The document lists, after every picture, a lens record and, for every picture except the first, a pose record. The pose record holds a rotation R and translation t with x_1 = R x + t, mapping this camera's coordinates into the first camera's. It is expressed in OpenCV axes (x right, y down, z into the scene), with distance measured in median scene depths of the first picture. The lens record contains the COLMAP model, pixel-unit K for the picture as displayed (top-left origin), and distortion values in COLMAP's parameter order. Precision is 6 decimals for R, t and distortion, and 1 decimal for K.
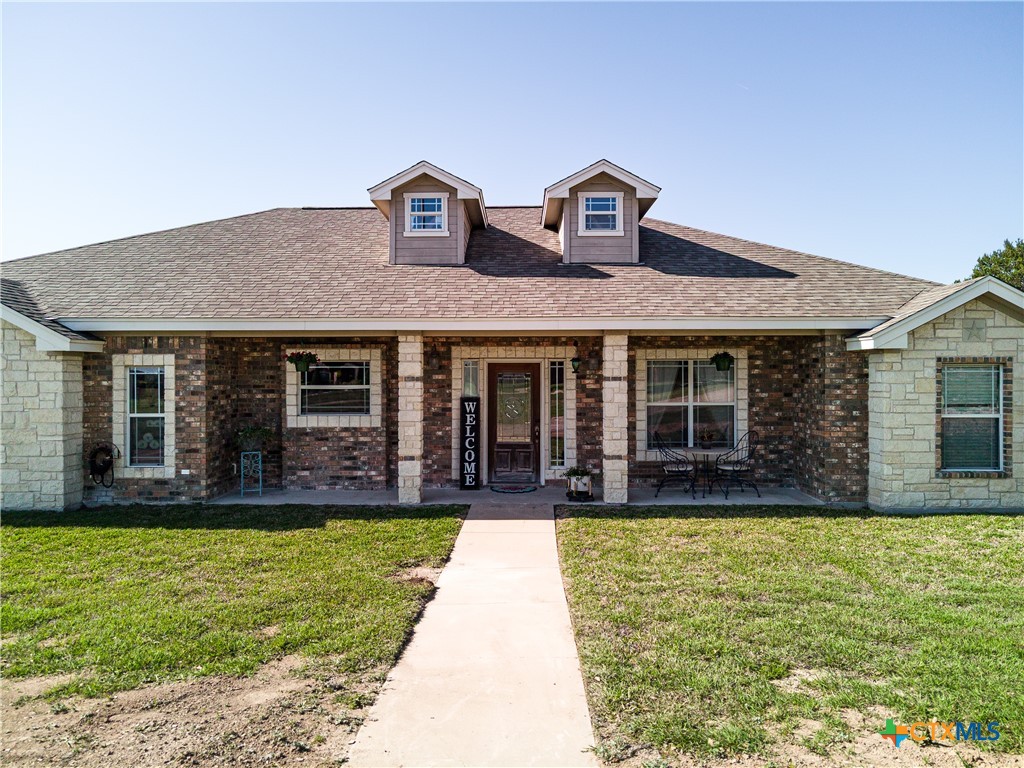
lens RADIAL K [[712.1, 0, 511.2], [0, 712.1, 375.5], [0, 0, 1]] dist [0.008117, 0.001828]
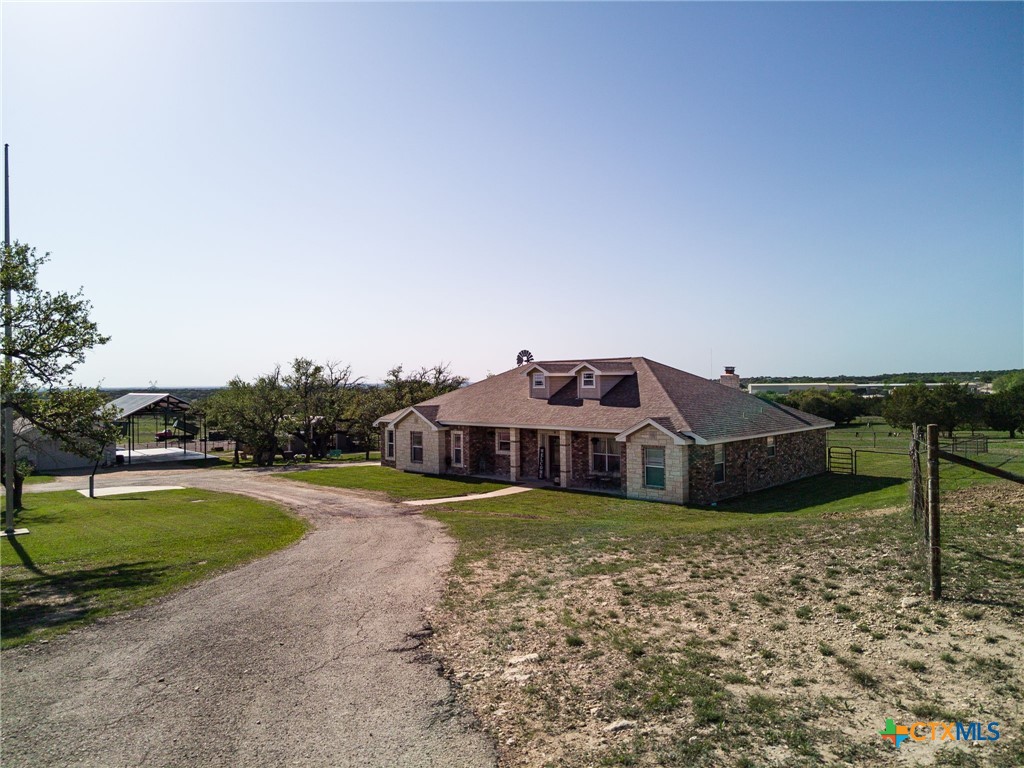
lens RADIAL K [[712.1, 0, 511.2], [0, 712.1, 375.5], [0, 0, 1]] dist [0.008117, 0.001828]
pose [[0.726660, -0.013882, -0.686857, 2.036227], [0.017458, 0.999846, -0.001738, -0.285899], [0.686776, -0.010728, 0.726790, -1.310831]]
